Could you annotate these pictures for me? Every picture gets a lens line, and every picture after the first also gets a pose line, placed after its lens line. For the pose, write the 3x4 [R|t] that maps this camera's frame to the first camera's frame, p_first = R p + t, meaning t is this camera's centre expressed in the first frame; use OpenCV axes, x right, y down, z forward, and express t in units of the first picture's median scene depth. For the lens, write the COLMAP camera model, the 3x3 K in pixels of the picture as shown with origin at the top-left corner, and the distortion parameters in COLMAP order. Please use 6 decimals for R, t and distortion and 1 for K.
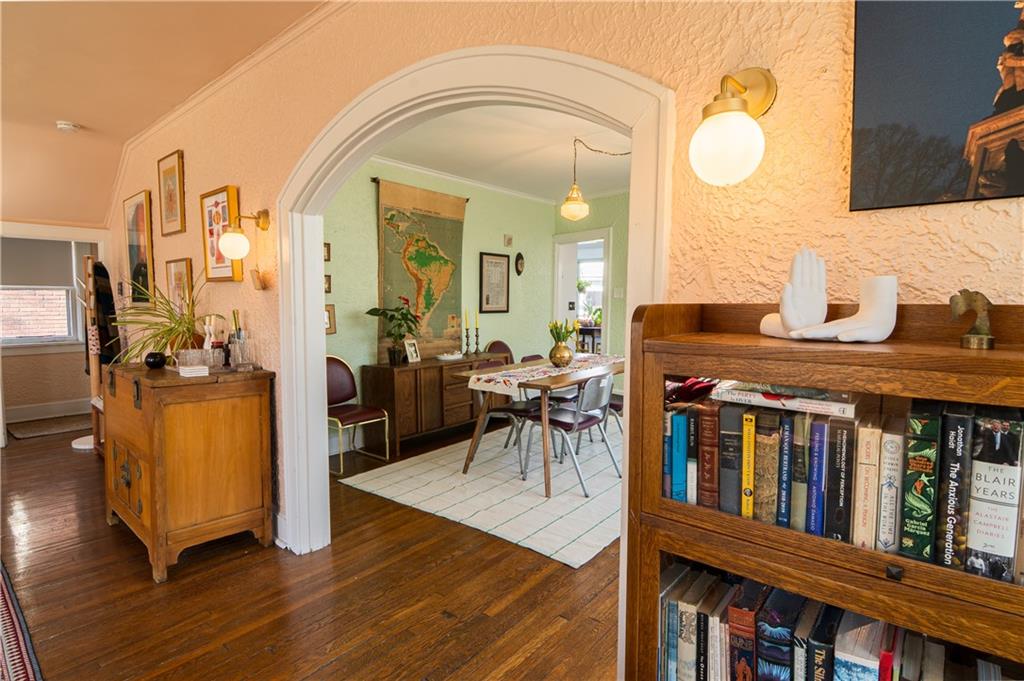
lens RADIAL K [[513.5, 0, 510.5], [0, 513.5, 337.9], [0, 0, 1]] dist [-0.010422, -0.005482]
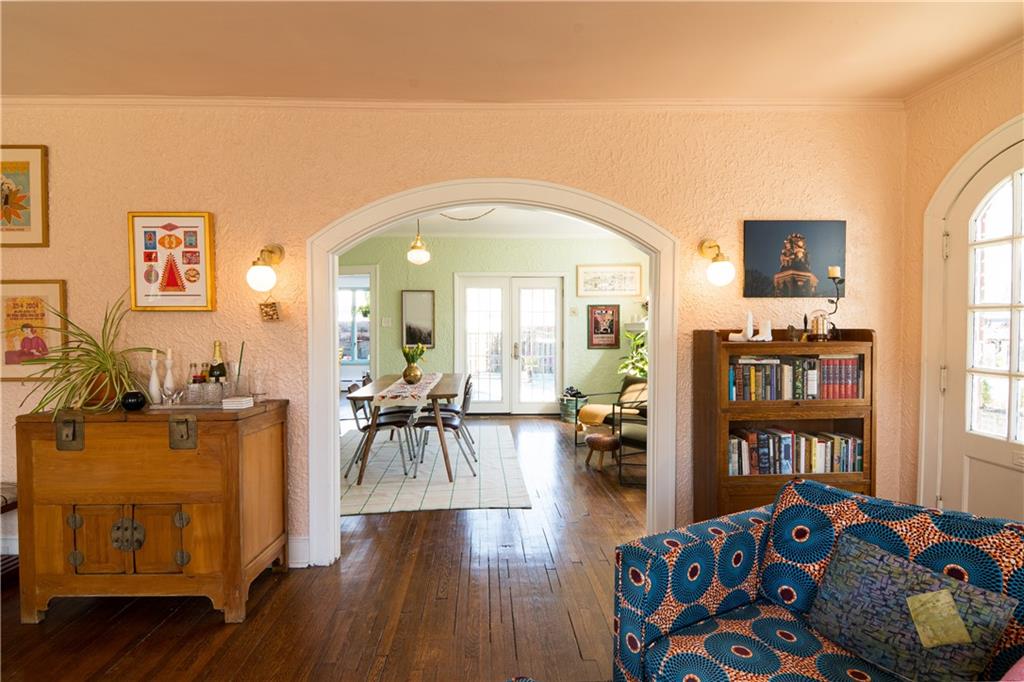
lens RADIAL K [[513.5, 0, 514.4], [0, 513.5, 338.7], [0, 0, 1]] dist [-0.010422, -0.005482]
pose [[0.733523, -0.020214, 0.679364, -0.511964], [0.055176, 0.998029, -0.029879, 0.000003], [-0.677421, 0.059402, 0.733193, -0.052050]]
